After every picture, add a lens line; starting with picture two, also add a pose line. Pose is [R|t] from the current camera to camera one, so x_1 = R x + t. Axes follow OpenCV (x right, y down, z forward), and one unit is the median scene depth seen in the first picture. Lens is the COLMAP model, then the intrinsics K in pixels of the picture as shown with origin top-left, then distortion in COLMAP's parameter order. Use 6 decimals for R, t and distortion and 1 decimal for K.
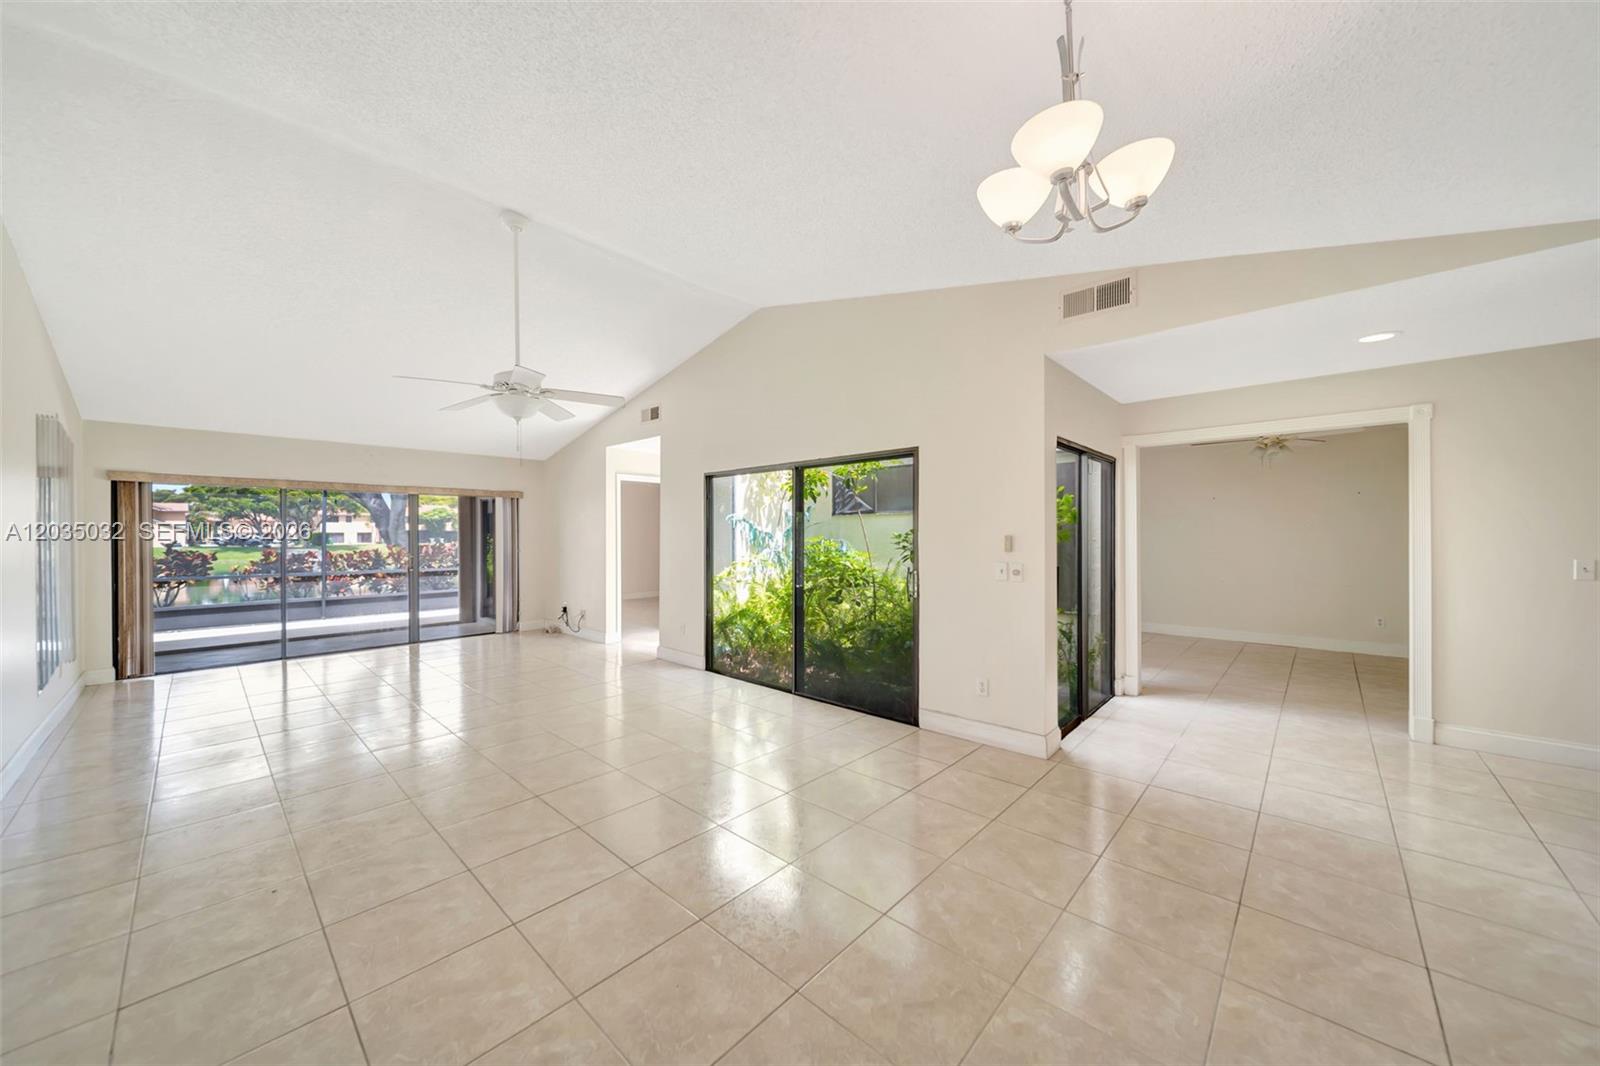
lens RADIAL K [[562.8, 0, 790.4], [0, 562.8, 537.1], [0, 0, 1]] dist [-0.001235, -0.000027]
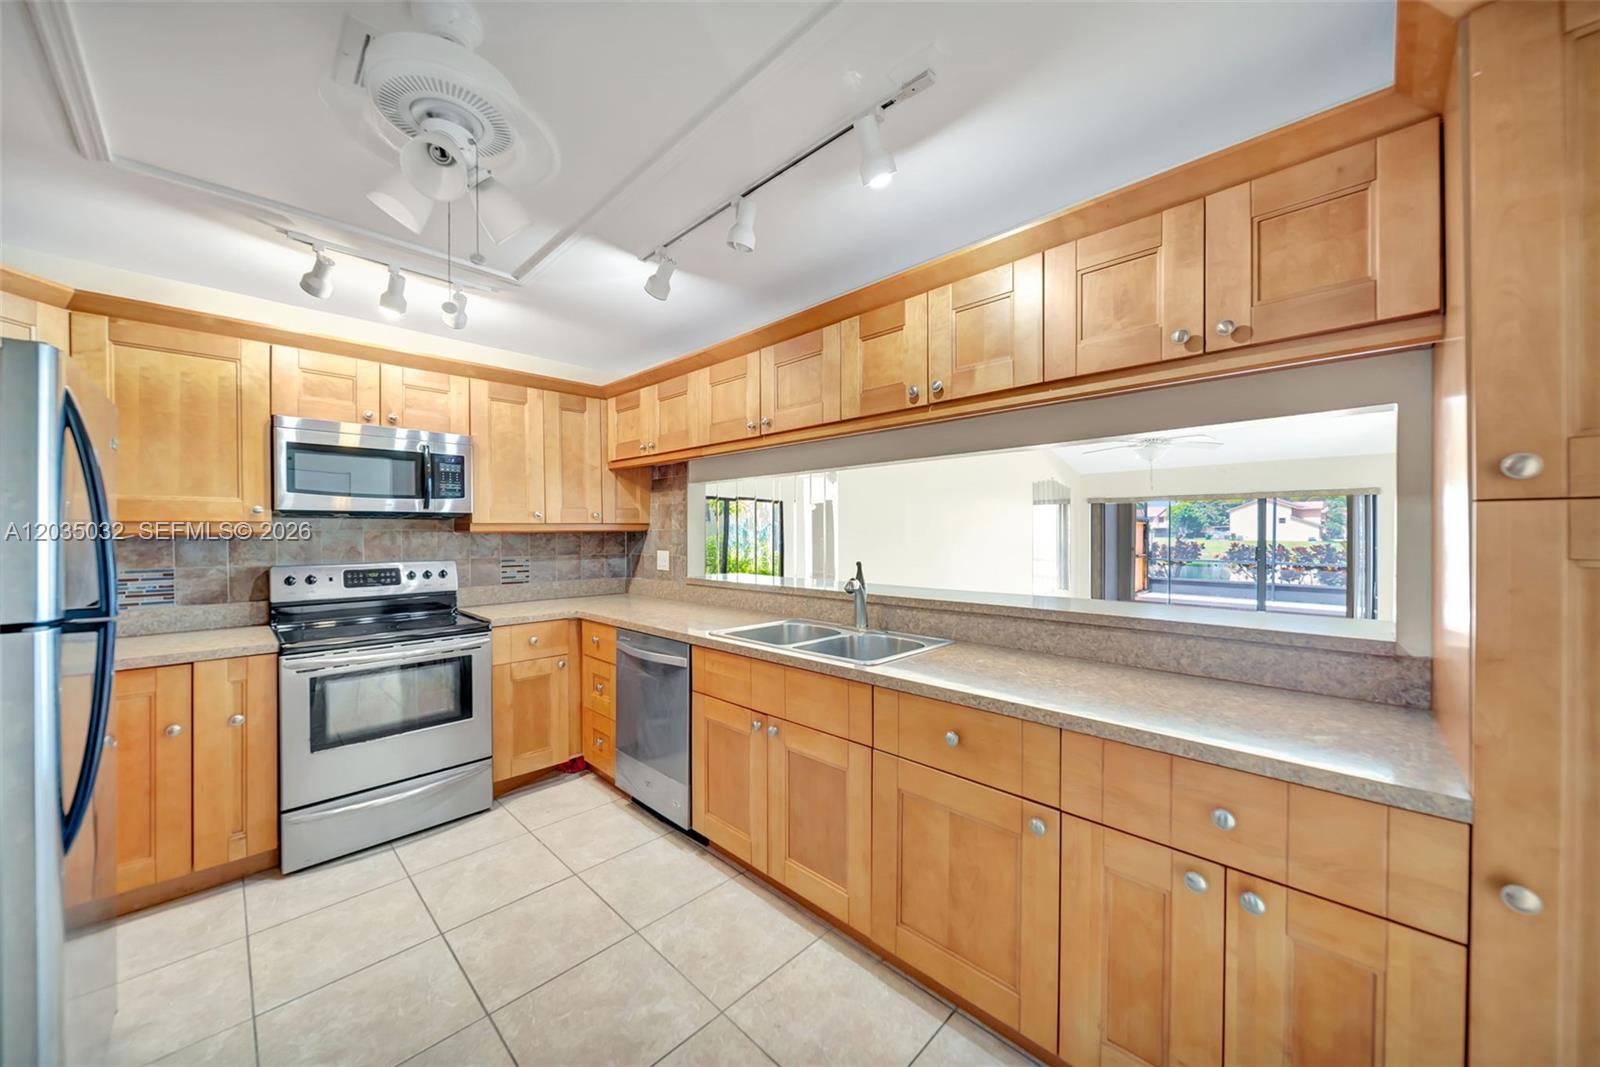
lens RADIAL K [[562.8, 0, 796.8], [0, 562.8, 533.4], [0, 0, 1]] dist [-0.001235, -0.000027]
pose [[-0.018711, 0.008129, -0.999792, 0.414986], [-0.006848, 0.999942, 0.008258, -0.002052], [0.999801, 0.007002, -0.018655, 0.004755]]
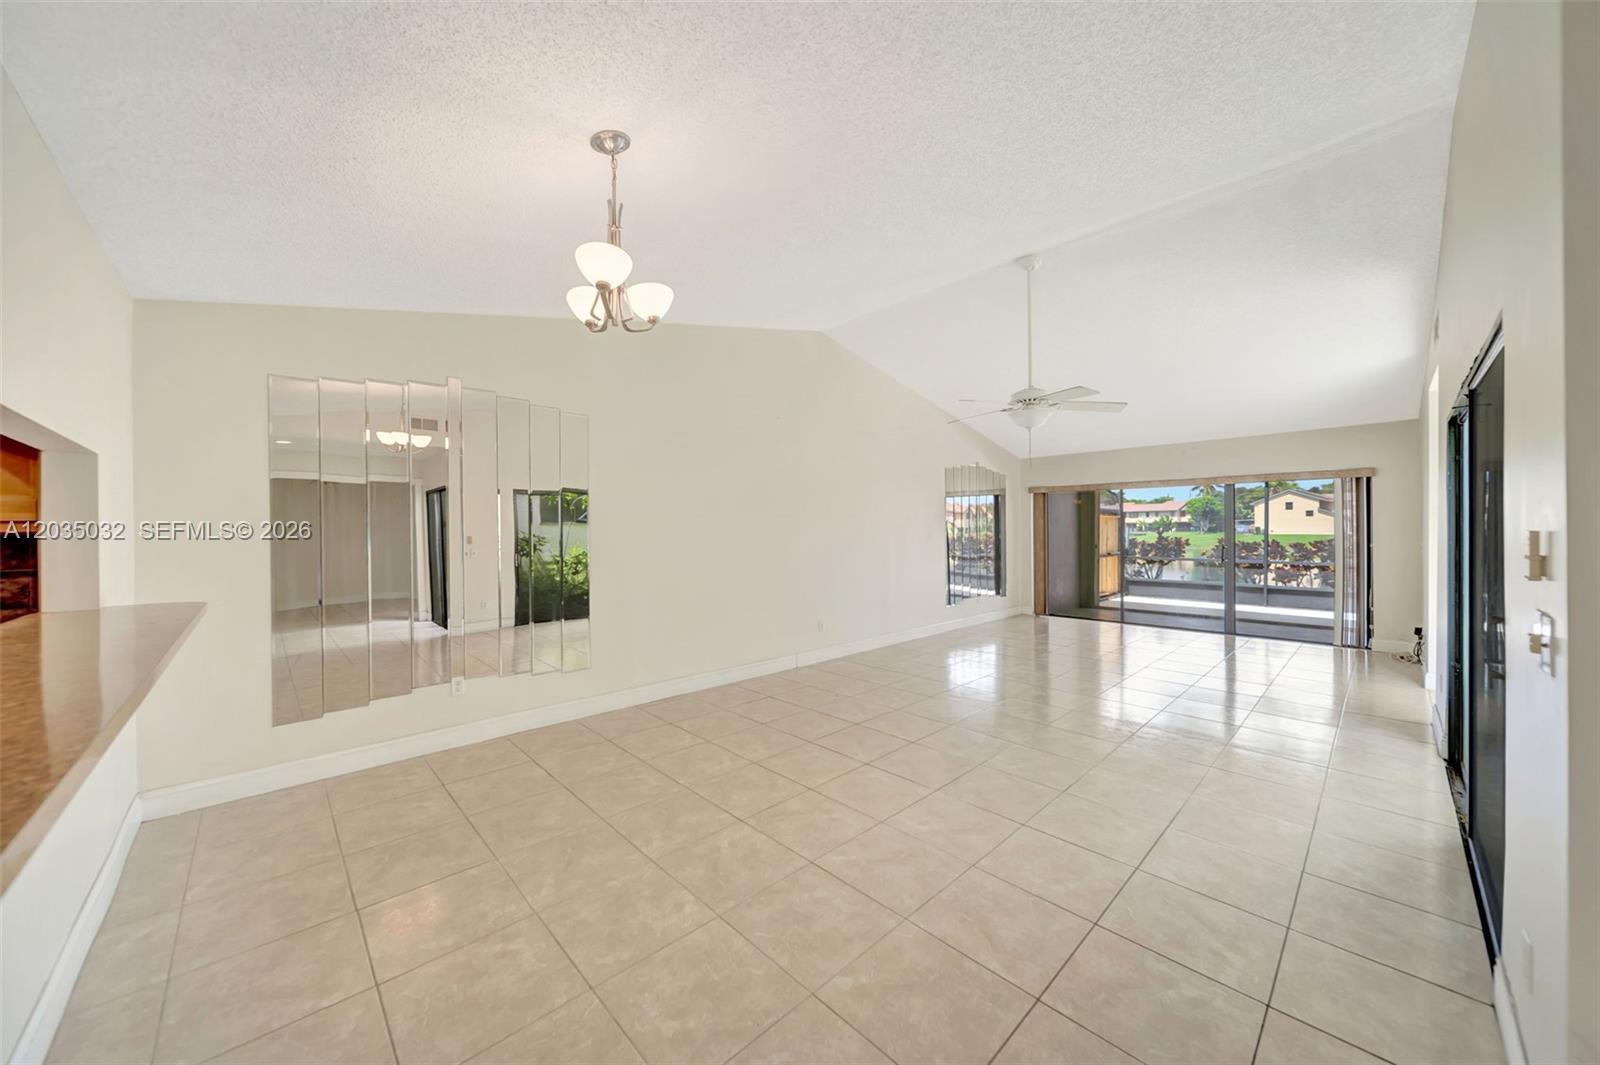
lens RADIAL K [[562.8, 0, 792.0], [0, 562.8, 531.7], [0, 0, 1]] dist [-0.001235, -0.000027]
pose [[-0.054234, 0.009786, -0.998480, 0.259306], [0.002000, 0.999951, 0.009692, -0.002781], [0.998526, -0.001471, -0.054251, 0.203440]]
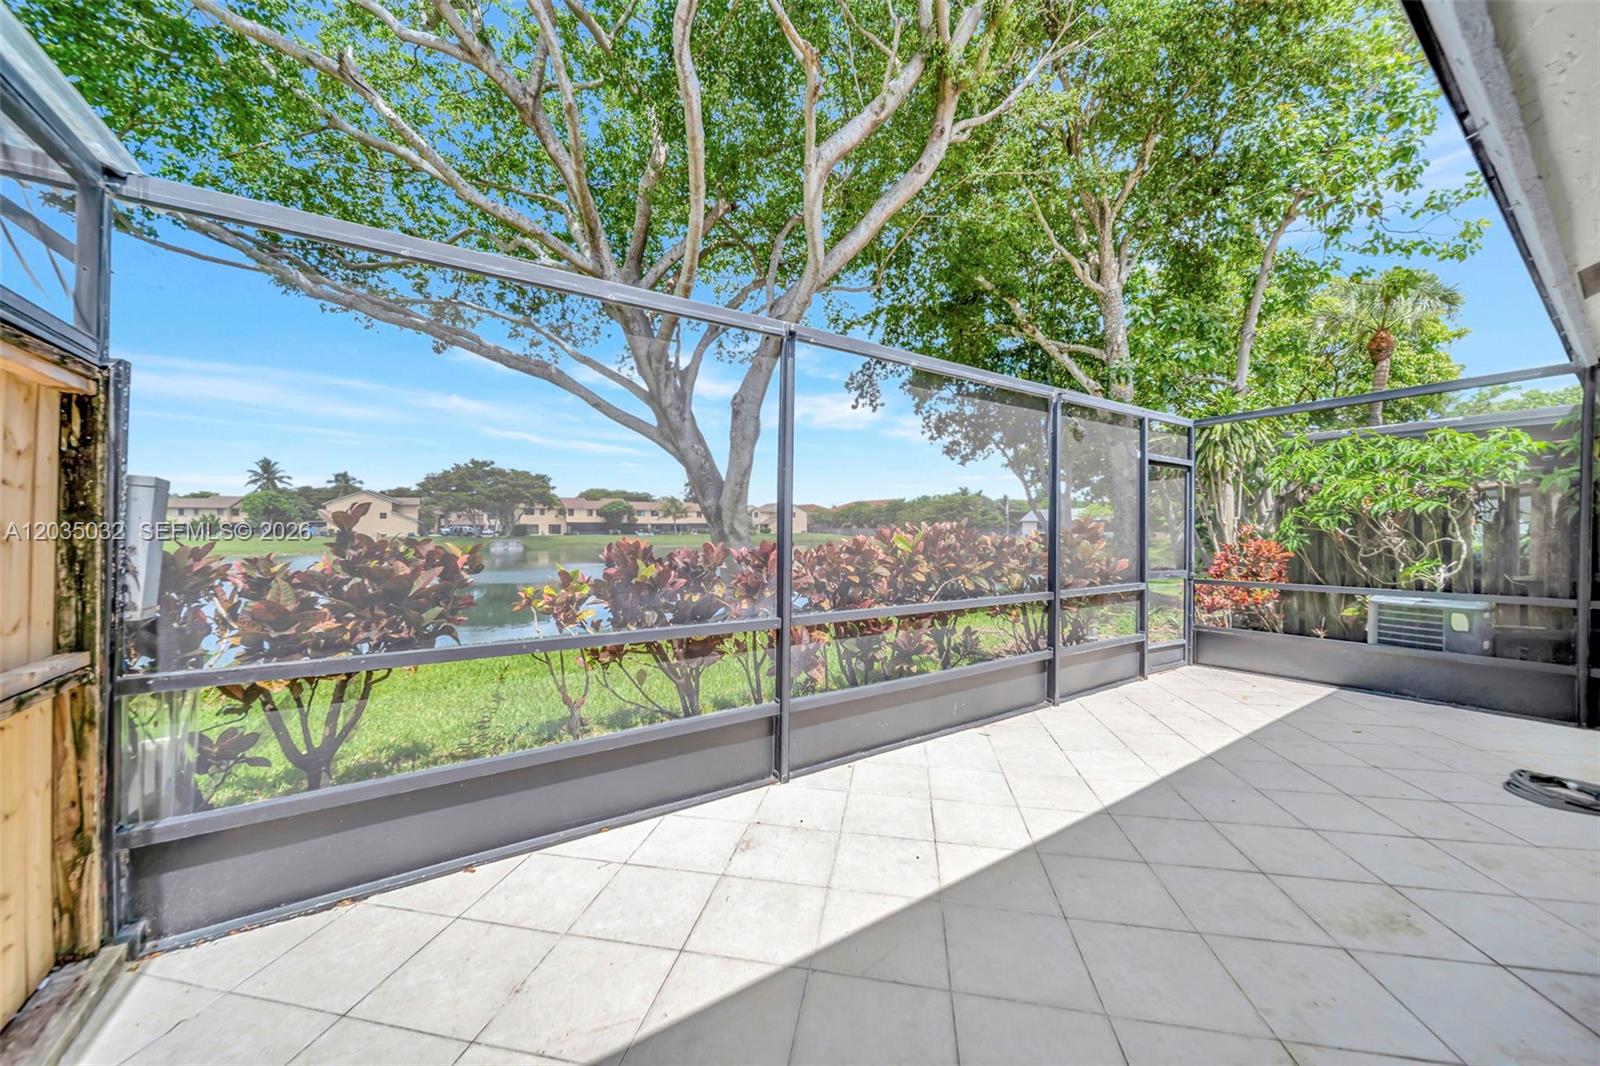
lens RADIAL K [[562.8, 0, 804.1], [0, 562.8, 531.0], [0, 0, 1]] dist [-0.001235, -0.000027]
pose [[0.975676, 0.005251, -0.219153, -0.804453], [-0.005273, 0.999986, 0.000481, 0.018864], [0.219152, 0.000686, 0.975690, 0.761102]]
